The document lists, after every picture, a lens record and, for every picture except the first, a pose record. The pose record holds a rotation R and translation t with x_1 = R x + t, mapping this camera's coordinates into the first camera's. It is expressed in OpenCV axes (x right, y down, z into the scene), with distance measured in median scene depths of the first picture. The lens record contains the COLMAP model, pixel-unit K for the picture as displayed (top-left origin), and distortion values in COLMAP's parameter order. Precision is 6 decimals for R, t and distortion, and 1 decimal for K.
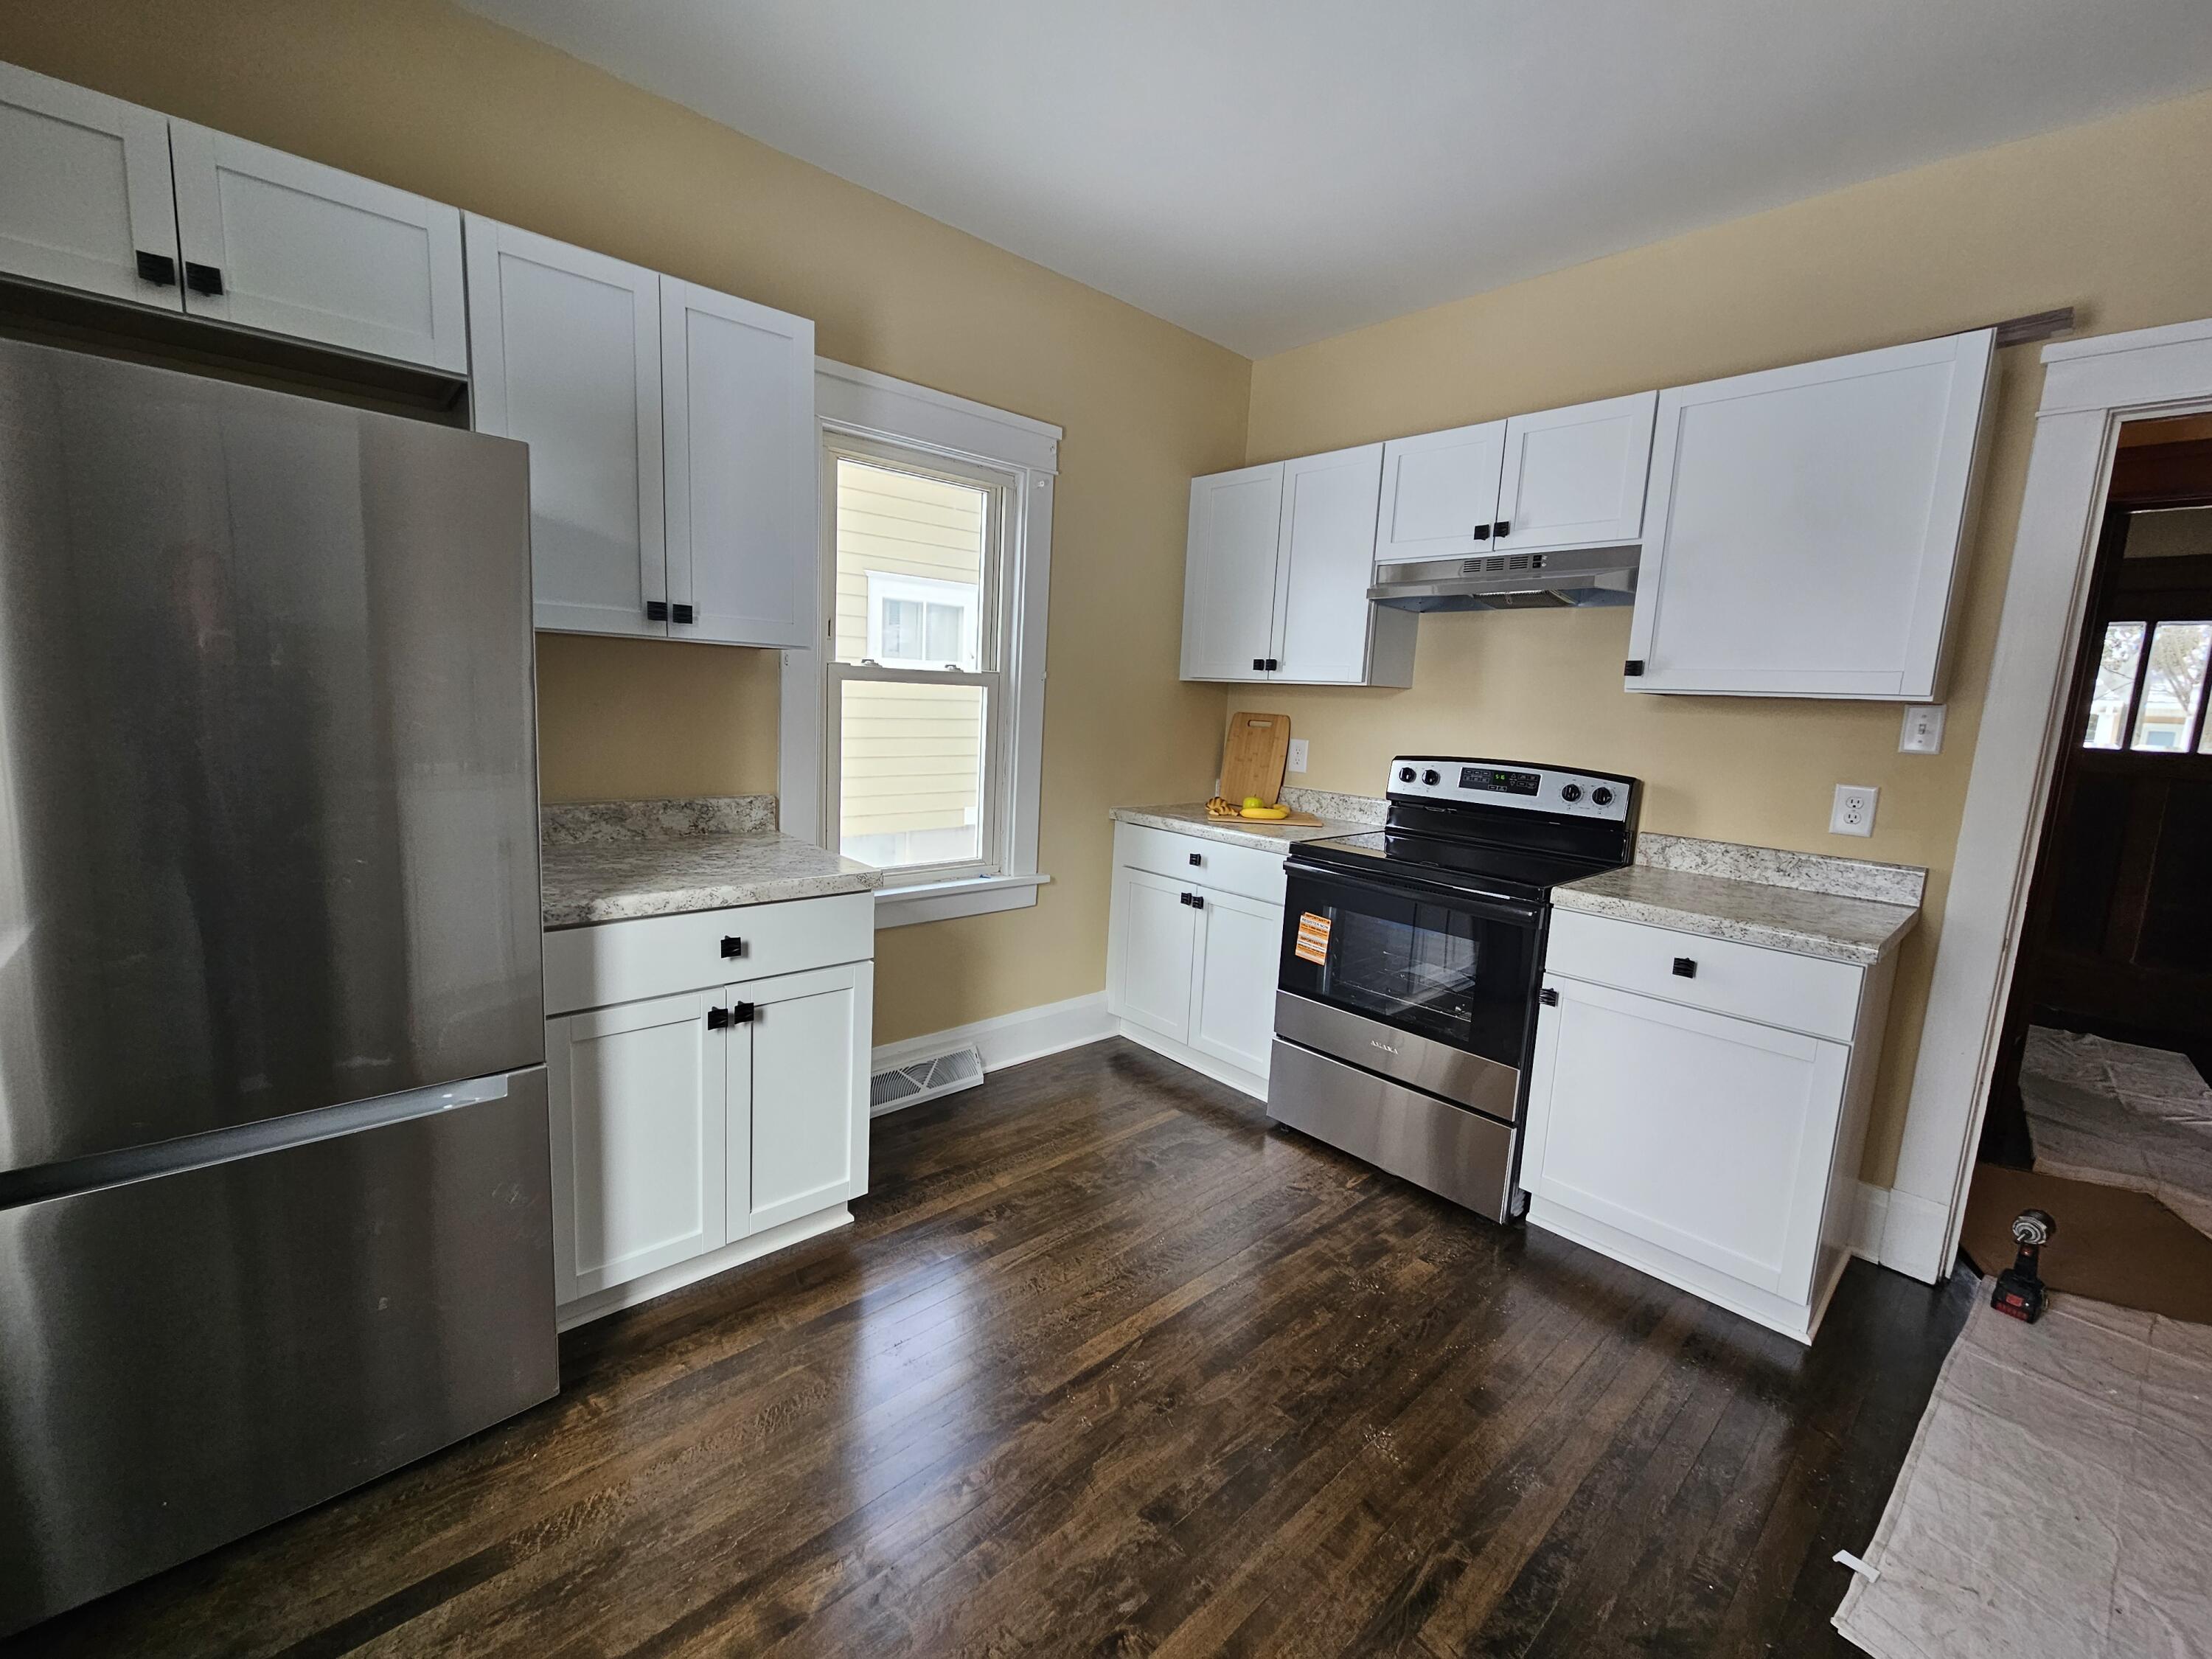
lens RADIAL K [[900.1, 0, 1092.0], [0, 900.1, 821.7], [0, 0, 1]] dist [-0.001061, -0.004593]
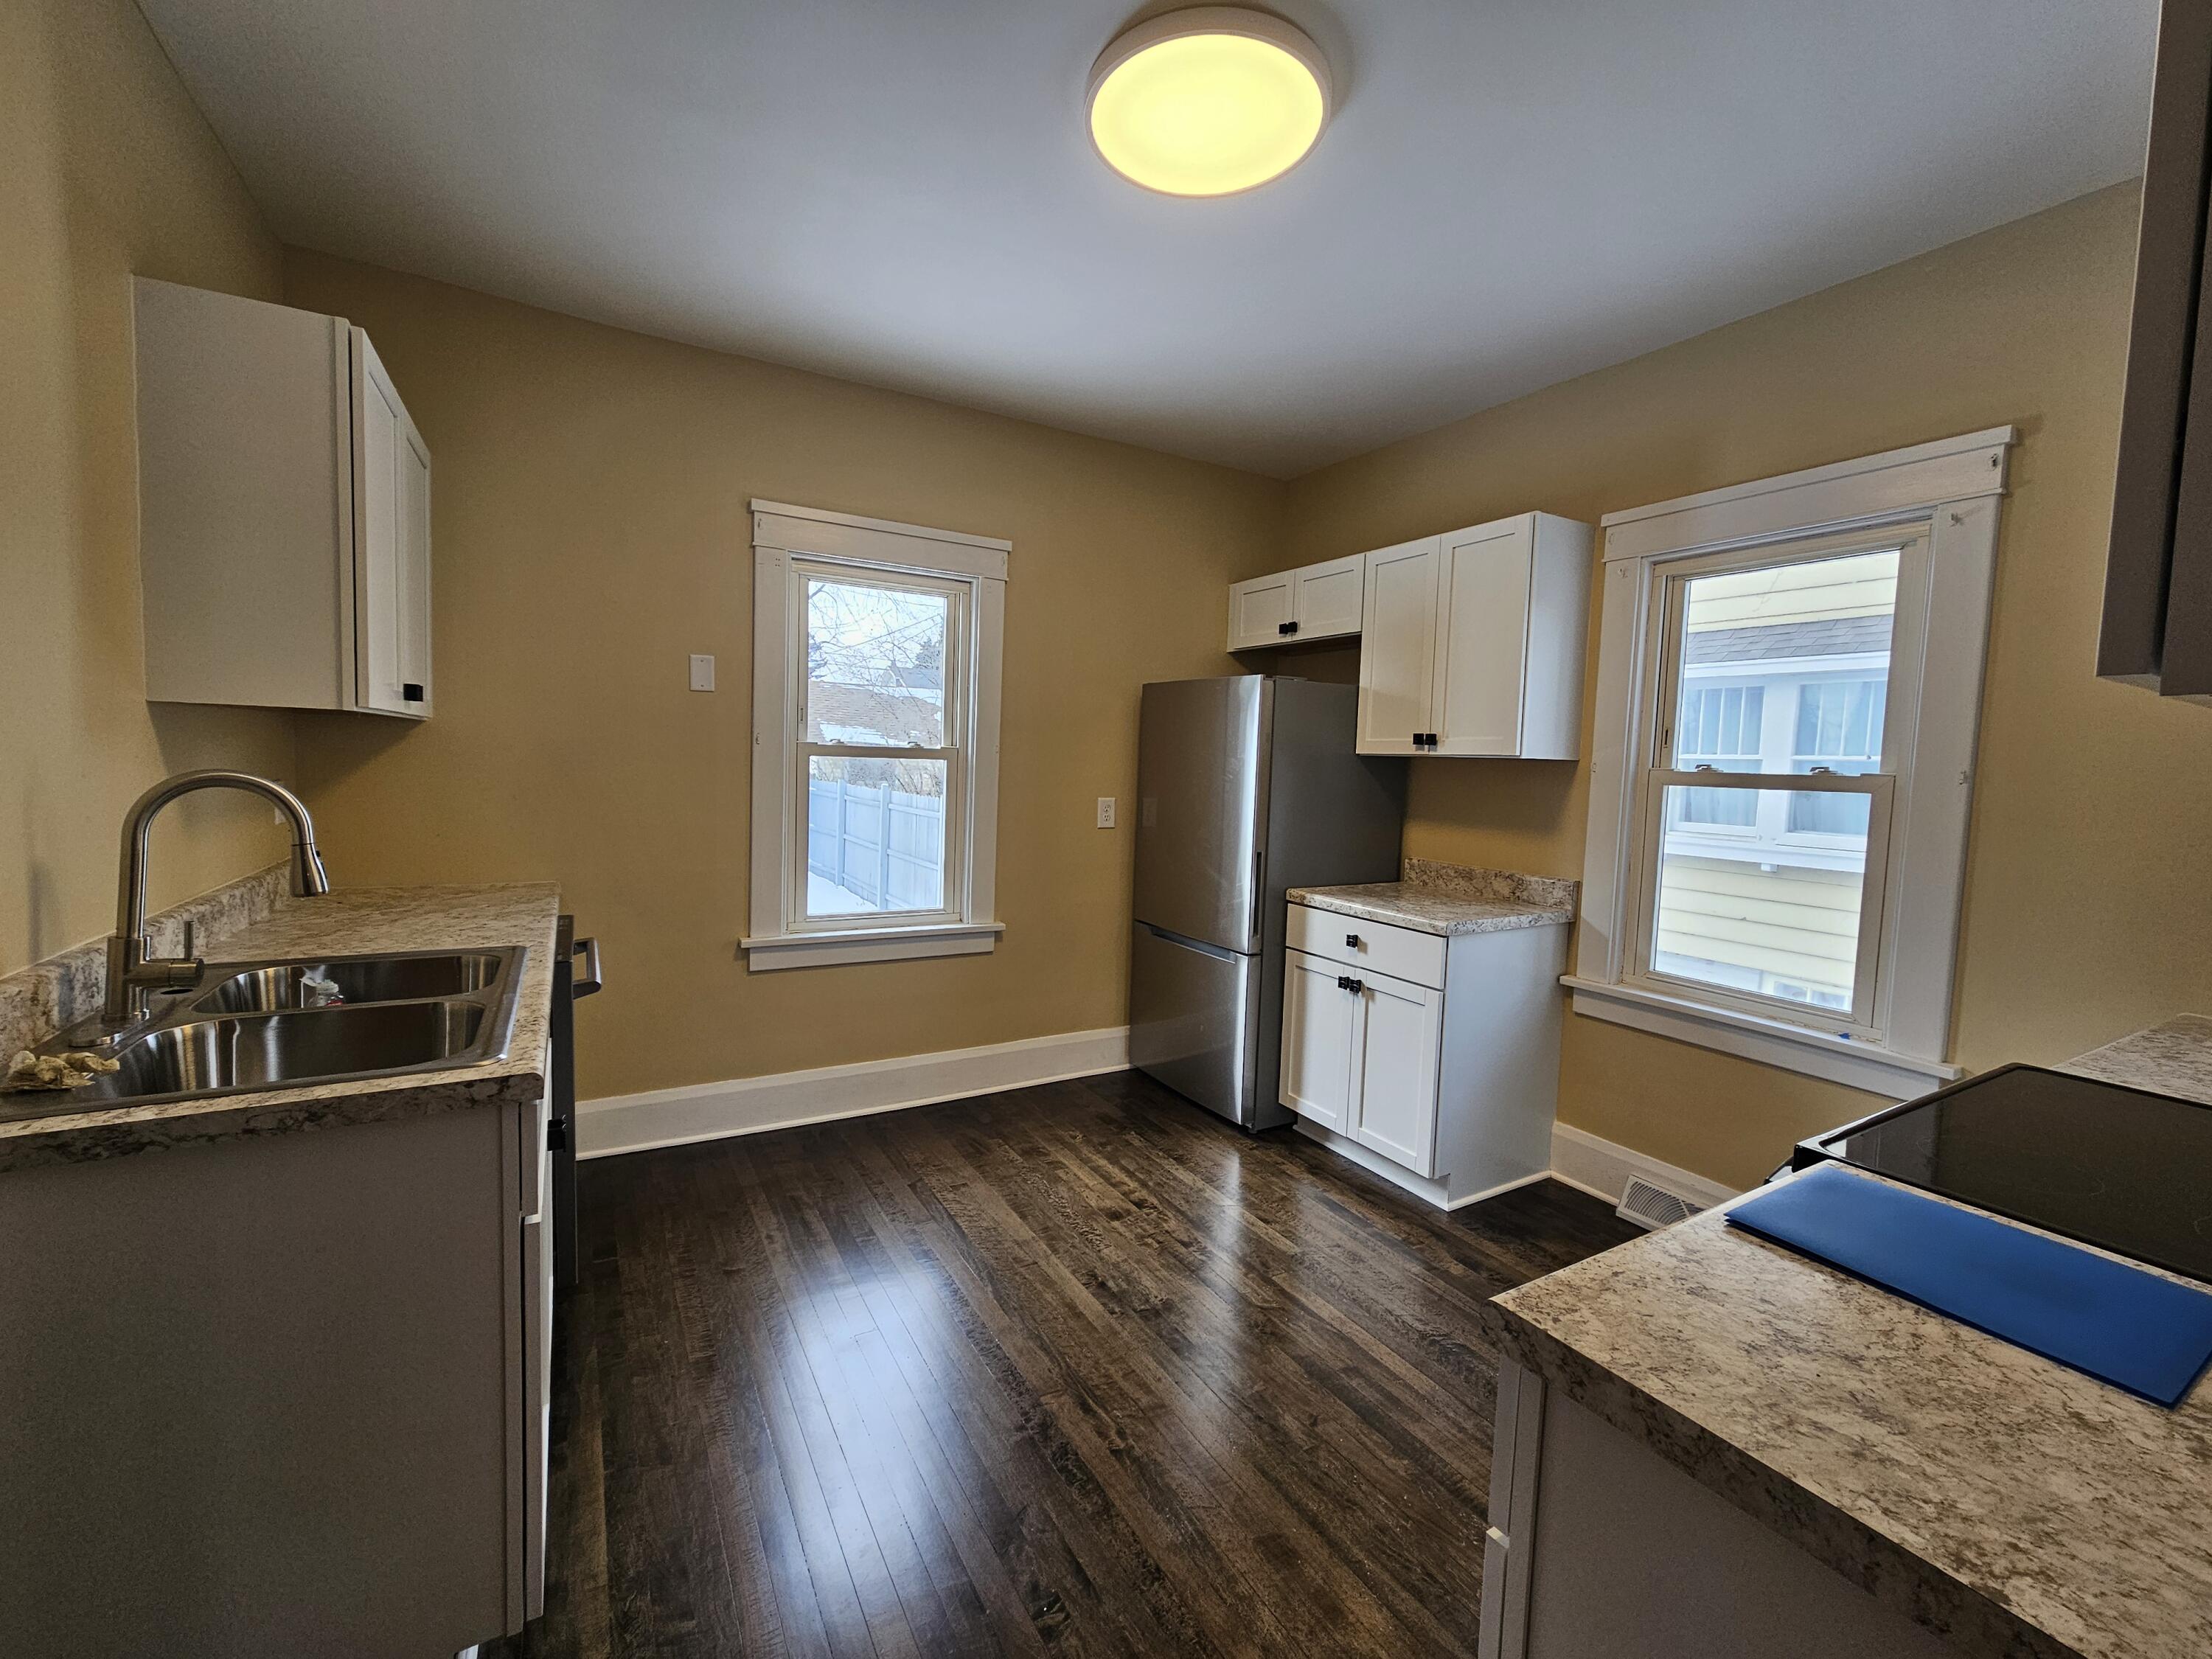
lens RADIAL K [[900.1, 0, 1092.0], [0, 900.1, 821.7], [0, 0, 1]] dist [-0.001061, -0.004593]
pose [[-0.203870, 0.006787, -0.978974, 1.284021], [-0.182580, 0.982168, 0.044831, -0.058434], [0.961822, 0.187880, -0.198996, 0.836500]]
